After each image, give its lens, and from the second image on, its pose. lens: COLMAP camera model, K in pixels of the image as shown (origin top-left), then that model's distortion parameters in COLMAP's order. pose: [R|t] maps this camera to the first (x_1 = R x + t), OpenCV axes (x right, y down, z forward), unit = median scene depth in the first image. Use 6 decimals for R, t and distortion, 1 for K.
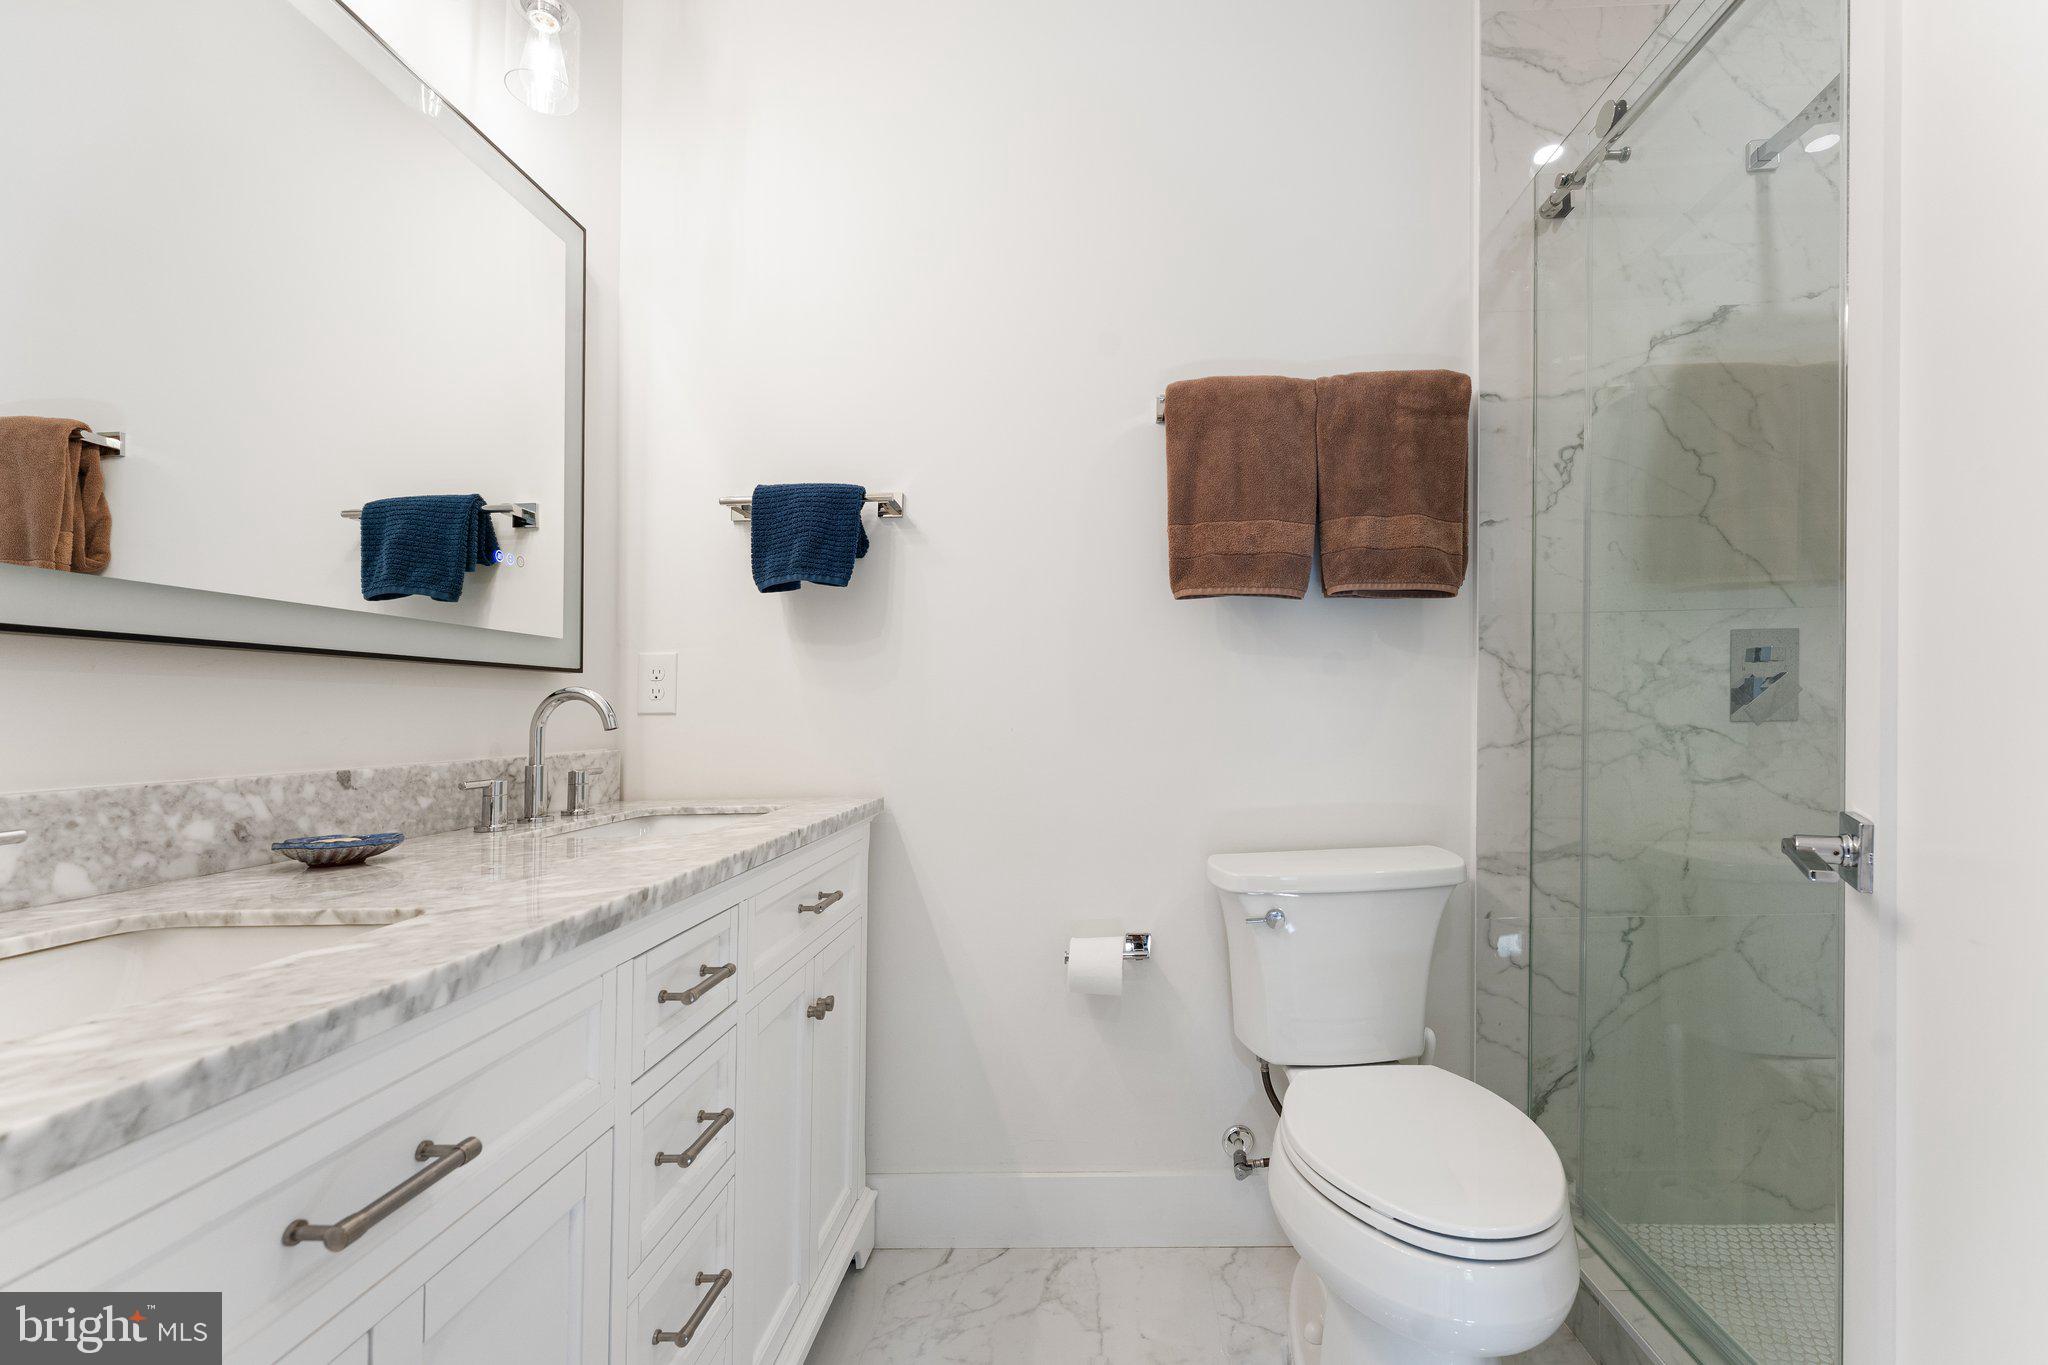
lens RADIAL K [[882.1, 0, 1025.7], [0, 882.1, 693.1], [0, 0, 1]] dist [-0.002137, 0.000828]
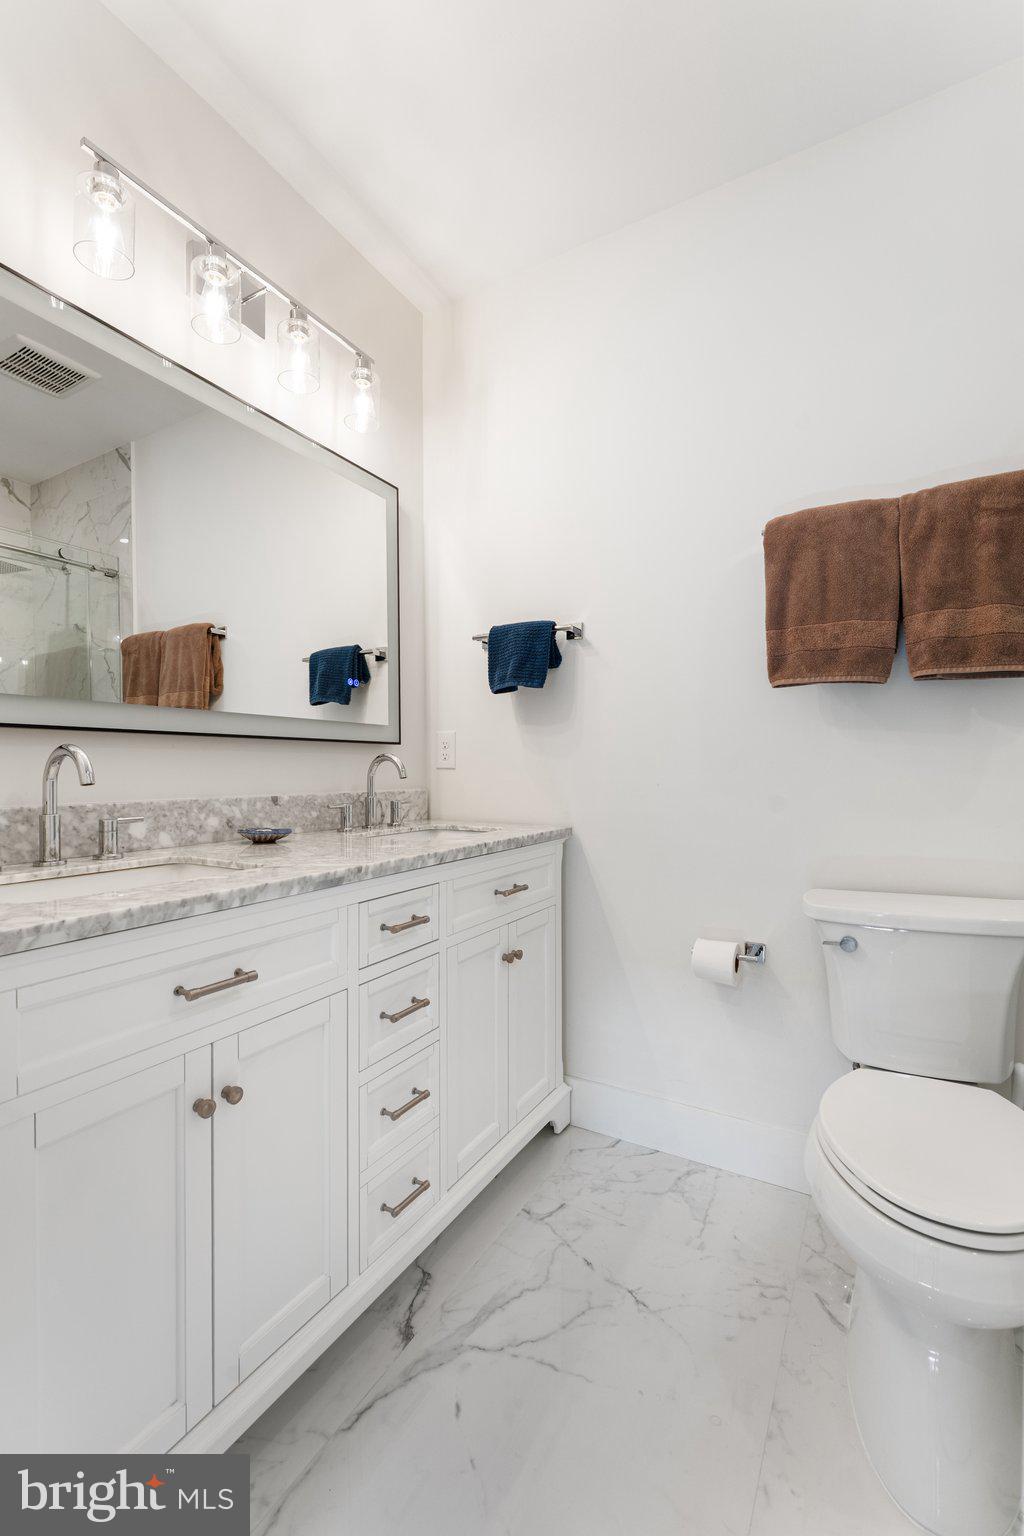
lens RADIAL K [[683.6, 0, 512.2], [0, 683.6, 760.2], [0, 0, 1]] dist [-0.009197, -0.001063]
pose [[0.869961, 0.013873, -0.492926, 0.342802], [-0.002989, 0.999734, 0.022862, -0.022876], [0.493112, -0.018416, 0.869771, -0.059438]]
